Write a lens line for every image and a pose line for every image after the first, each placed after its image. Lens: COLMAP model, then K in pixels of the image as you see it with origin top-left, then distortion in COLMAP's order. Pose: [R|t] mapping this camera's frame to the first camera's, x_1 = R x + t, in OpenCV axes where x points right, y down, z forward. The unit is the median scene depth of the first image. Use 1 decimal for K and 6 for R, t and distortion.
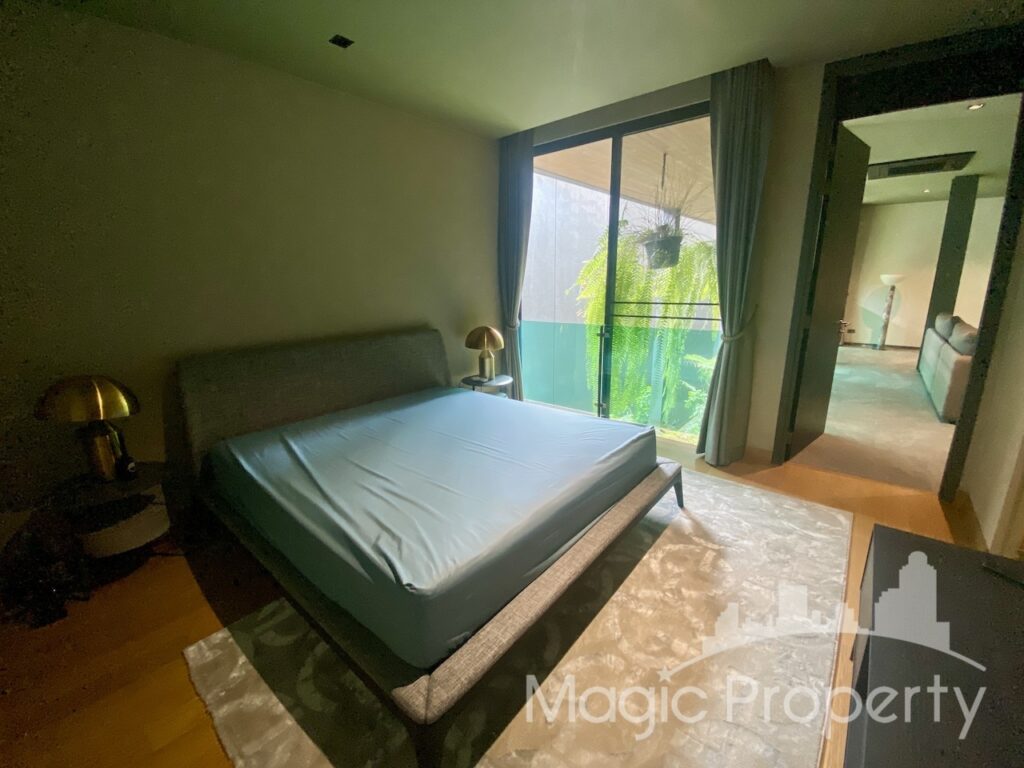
lens RADIAL K [[416.3, 0, 514.9], [0, 416.3, 379.0], [0, 0, 1]] dist [-0.000554, -0.000079]
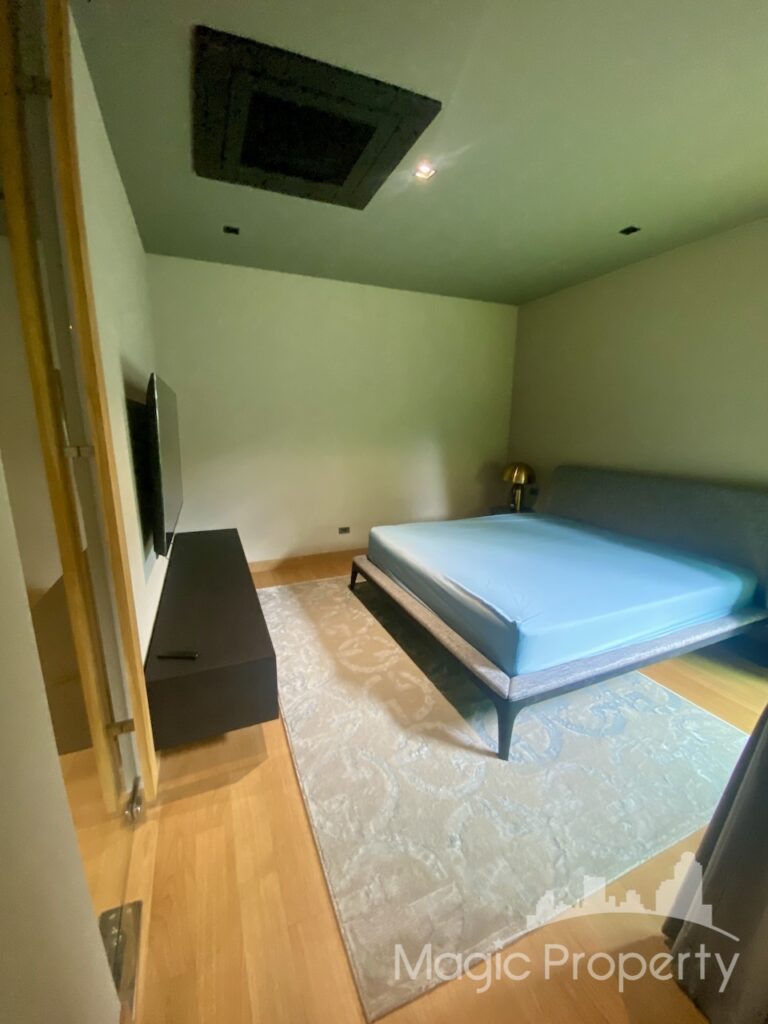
lens RADIAL K [[416.3, 0, 386.3], [0, 416.3, 513.2], [0, 0, 1]] dist [-0.000554, -0.000079]
pose [[-0.455153, 0.199651, -0.867741, 1.295441], [-0.200582, 0.926499, 0.318381, -0.319560], [0.867526, 0.318966, -0.381653, 1.255733]]
